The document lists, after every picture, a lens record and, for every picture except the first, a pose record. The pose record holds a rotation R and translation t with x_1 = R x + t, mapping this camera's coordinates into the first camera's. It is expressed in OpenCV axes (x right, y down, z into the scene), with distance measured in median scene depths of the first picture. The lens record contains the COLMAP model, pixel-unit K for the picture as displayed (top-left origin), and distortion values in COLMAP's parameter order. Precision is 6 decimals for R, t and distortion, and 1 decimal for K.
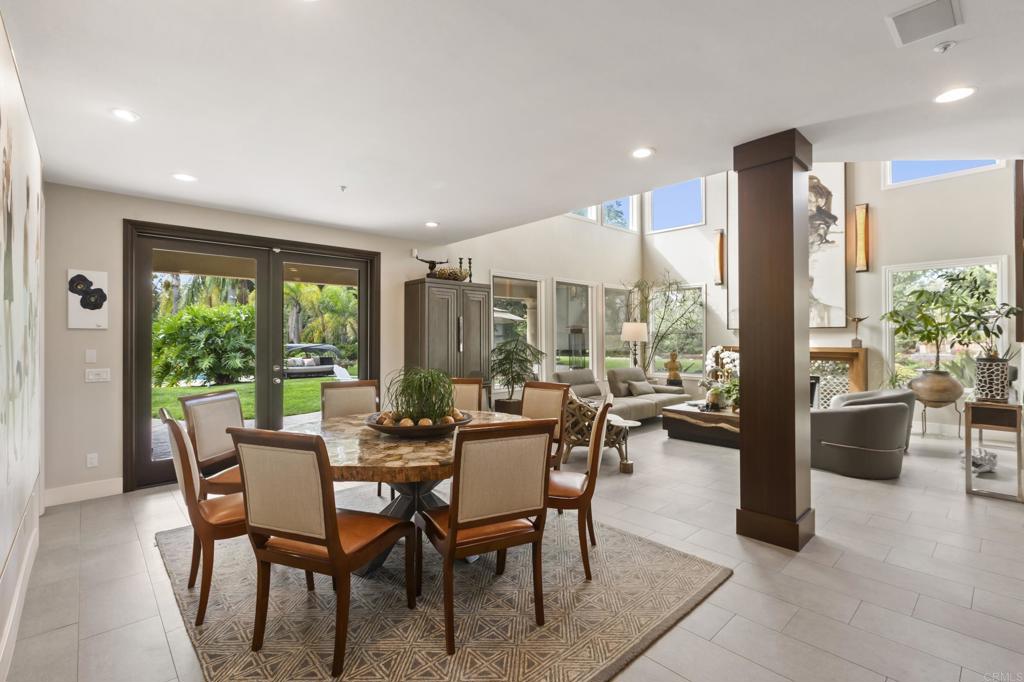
lens RADIAL K [[457.3, 0, 515.8], [0, 457.3, 338.5], [0, 0, 1]] dist [0.000130, -0.002424]
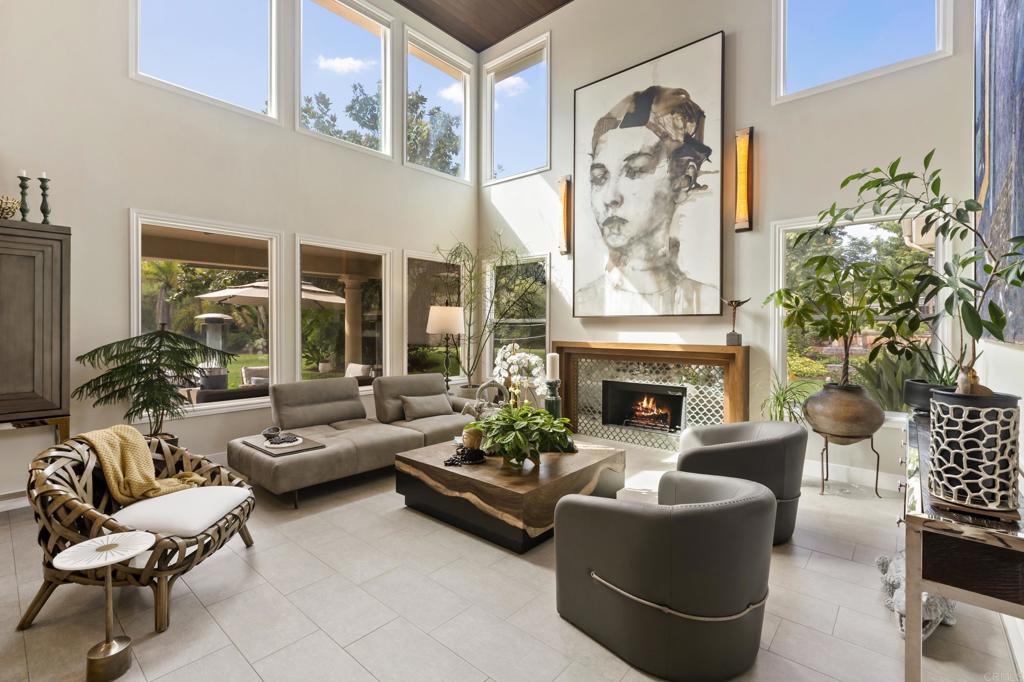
lens RADIAL K [[457.3, 0, 509.0], [0, 457.3, 332.2], [0, 0, 1]] dist [0.000130, -0.002424]
pose [[0.994593, 0.005076, 0.103726, 0.382028], [-0.006155, 0.999930, 0.010089, -0.004605], [-0.103667, -0.010673, 0.994555, 0.407076]]
